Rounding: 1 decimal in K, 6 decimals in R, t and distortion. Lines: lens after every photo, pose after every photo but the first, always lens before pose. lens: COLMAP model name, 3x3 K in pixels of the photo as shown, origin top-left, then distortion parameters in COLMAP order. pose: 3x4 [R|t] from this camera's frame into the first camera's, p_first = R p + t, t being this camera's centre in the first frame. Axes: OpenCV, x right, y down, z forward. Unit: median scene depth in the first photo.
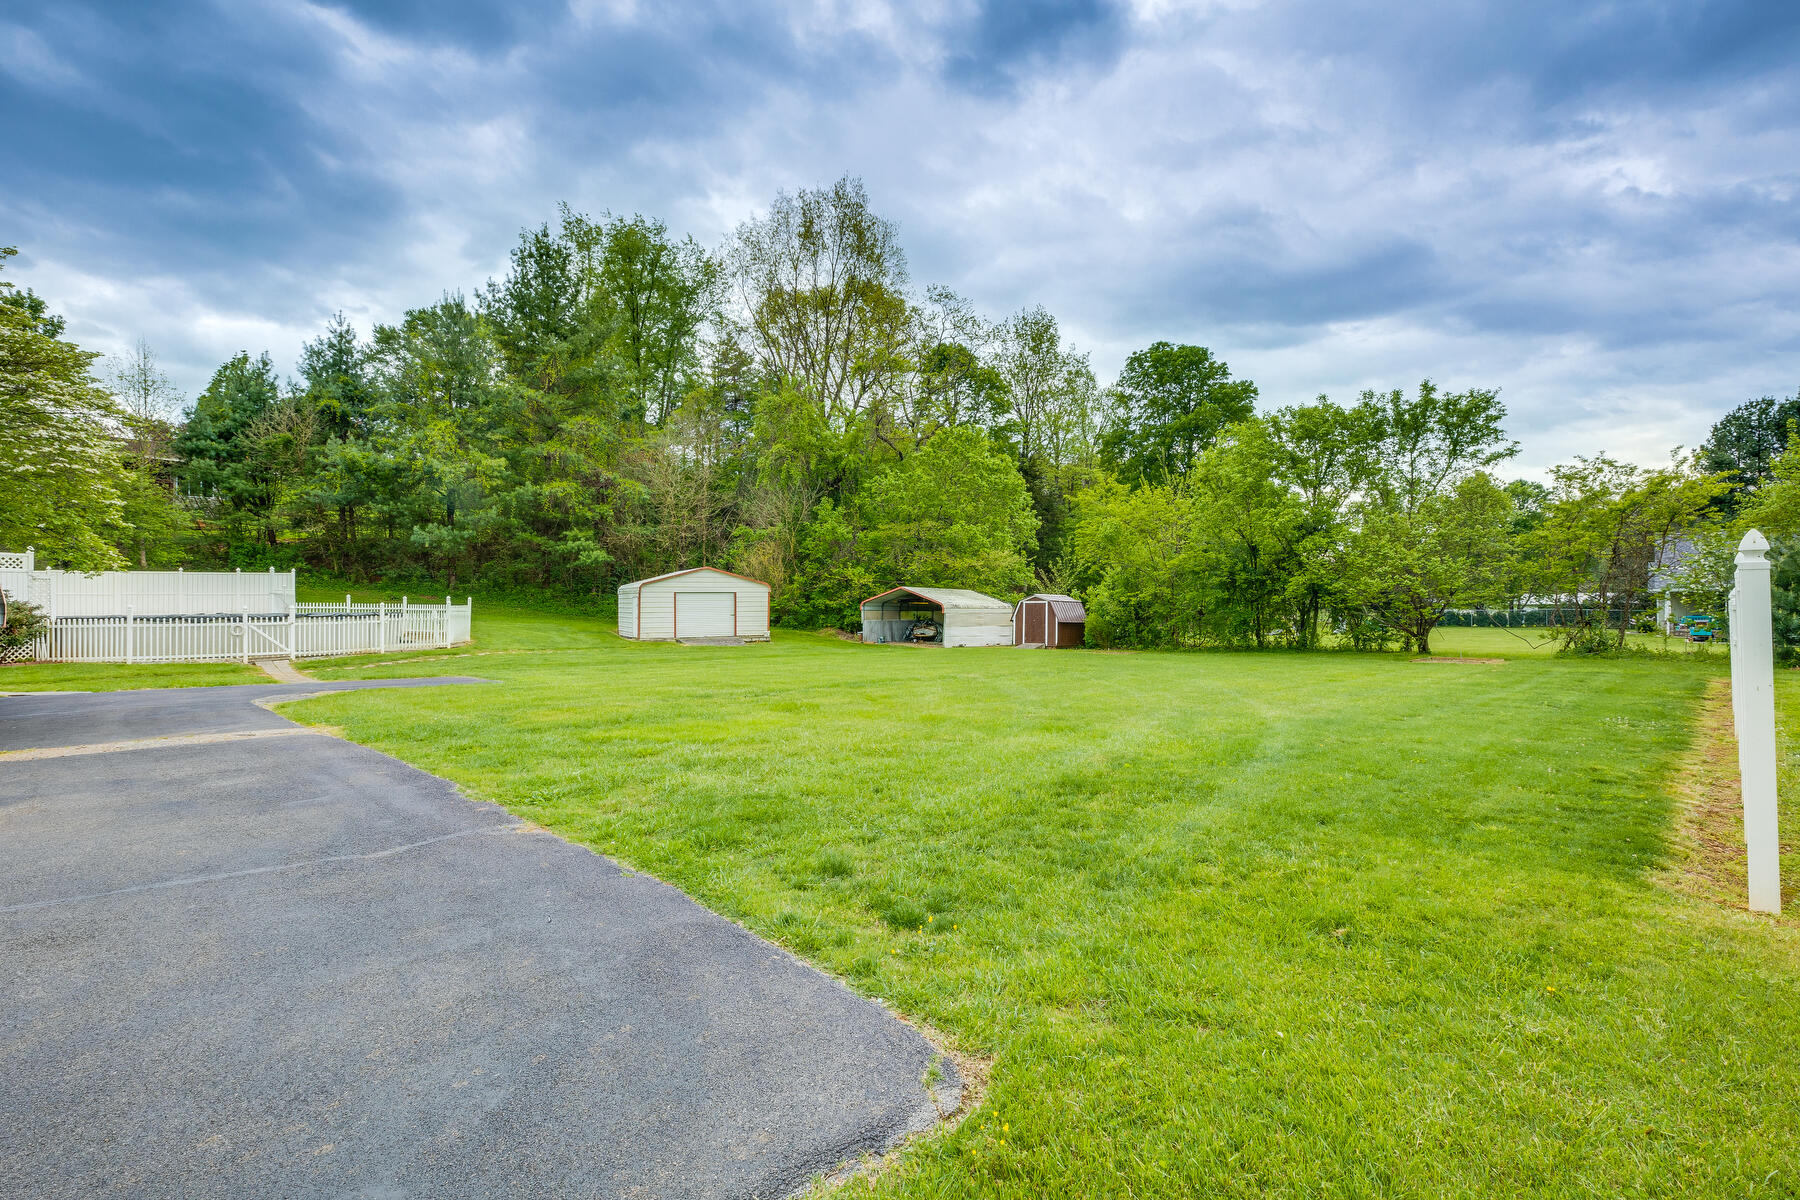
lens RADIAL K [[800.4, 0, 900.5], [0, 800.4, 606.2], [0, 0, 1]] dist [-0.005160, -0.000761]
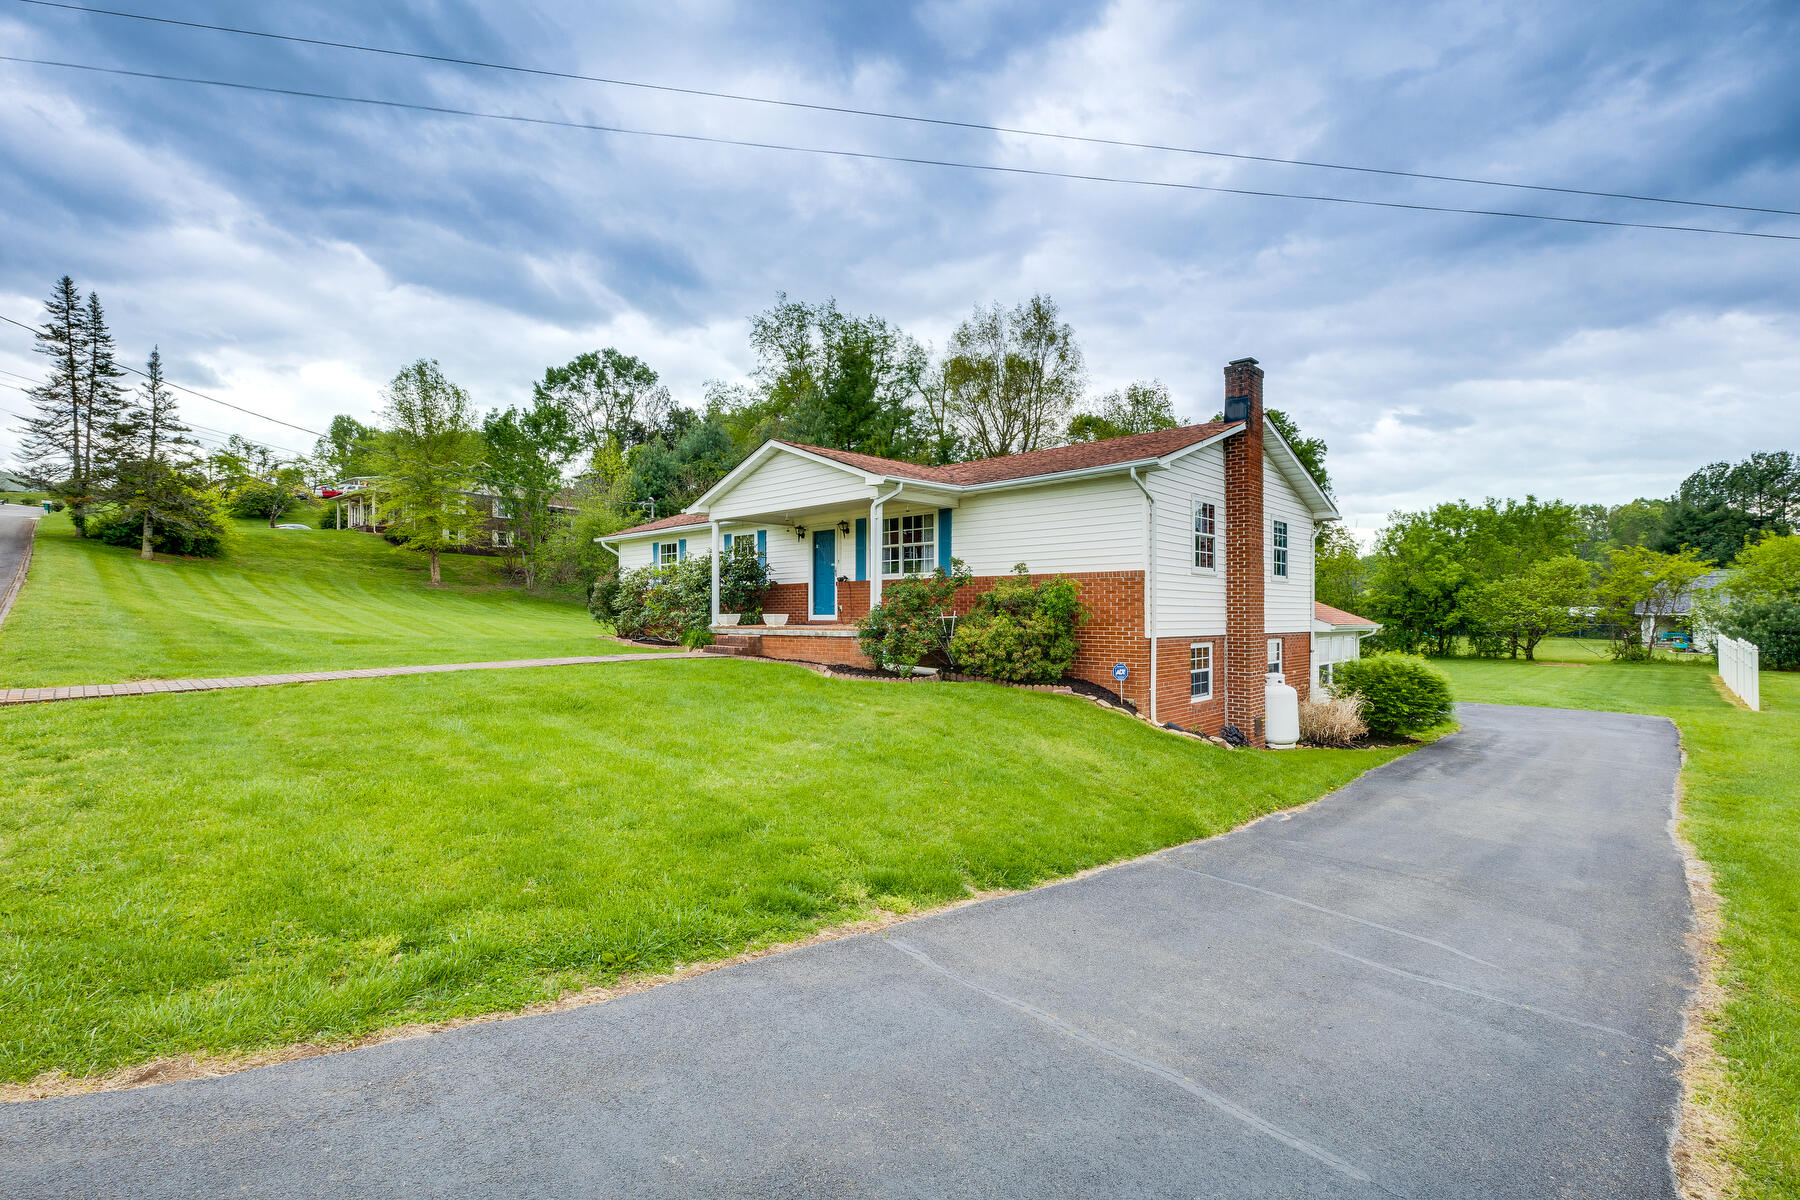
lens RADIAL K [[820.4, 0, 893.9], [0, 820.4, 597.2], [0, 0, 1]] dist [0.002405, 0.000516]
pose [[0.998985, 0.001662, 0.045007, -0.323257], [-0.001069, 0.999912, -0.013187, -0.020687], [-0.045025, 0.013125, 0.998900, -0.279284]]
